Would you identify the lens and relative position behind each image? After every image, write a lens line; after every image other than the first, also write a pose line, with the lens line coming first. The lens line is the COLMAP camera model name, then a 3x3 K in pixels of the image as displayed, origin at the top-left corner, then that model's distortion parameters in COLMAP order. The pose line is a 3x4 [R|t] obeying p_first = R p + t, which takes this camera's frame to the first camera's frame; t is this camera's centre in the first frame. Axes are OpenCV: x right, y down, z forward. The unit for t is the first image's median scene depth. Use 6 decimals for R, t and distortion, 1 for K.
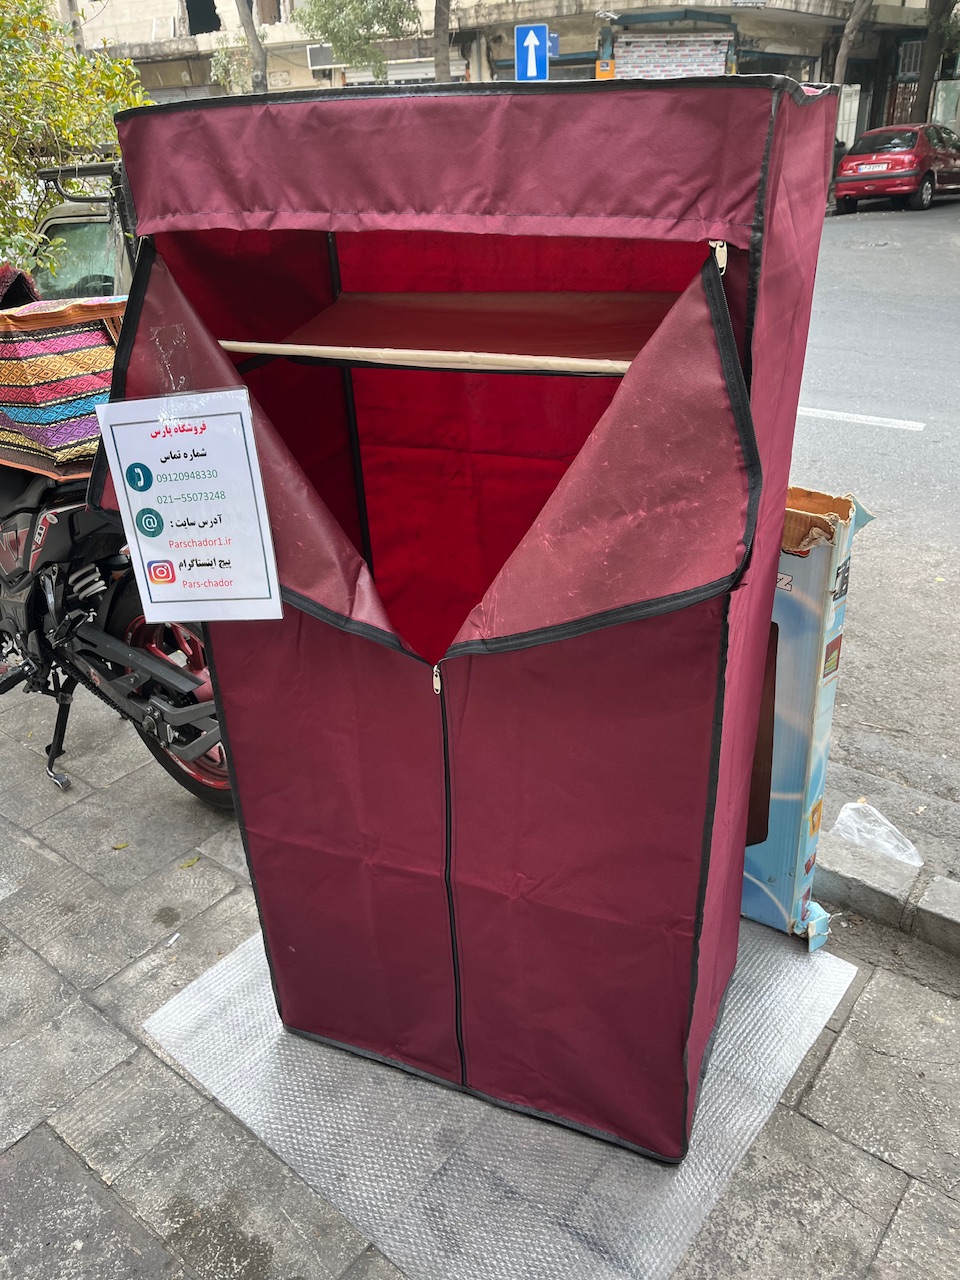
lens RADIAL K [[985.8, 0, 488.3], [0, 985.8, 631.3], [0, 0, 1]] dist [0.076549, -0.122590]
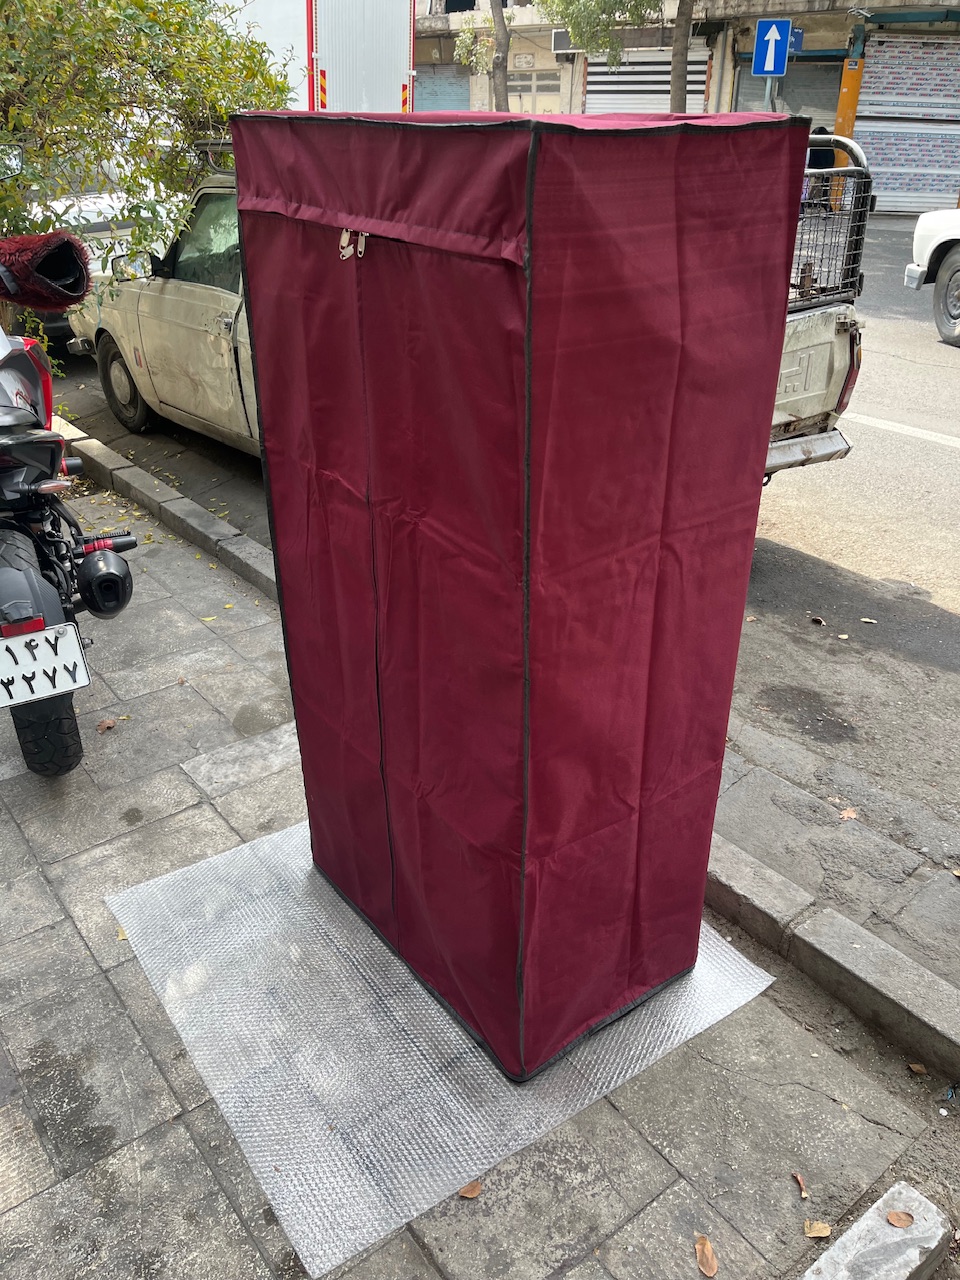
lens RADIAL K [[985.8, 0, 505.9], [0, 985.8, 640.9], [0, 0, 1]] dist [0.076549, -0.122590]
pose [[0.974452, 0.144837, -0.171656, 0.231411], [-0.141459, 0.989433, 0.031816, -0.005573], [0.174450, -0.006721, 0.984643, -0.033282]]
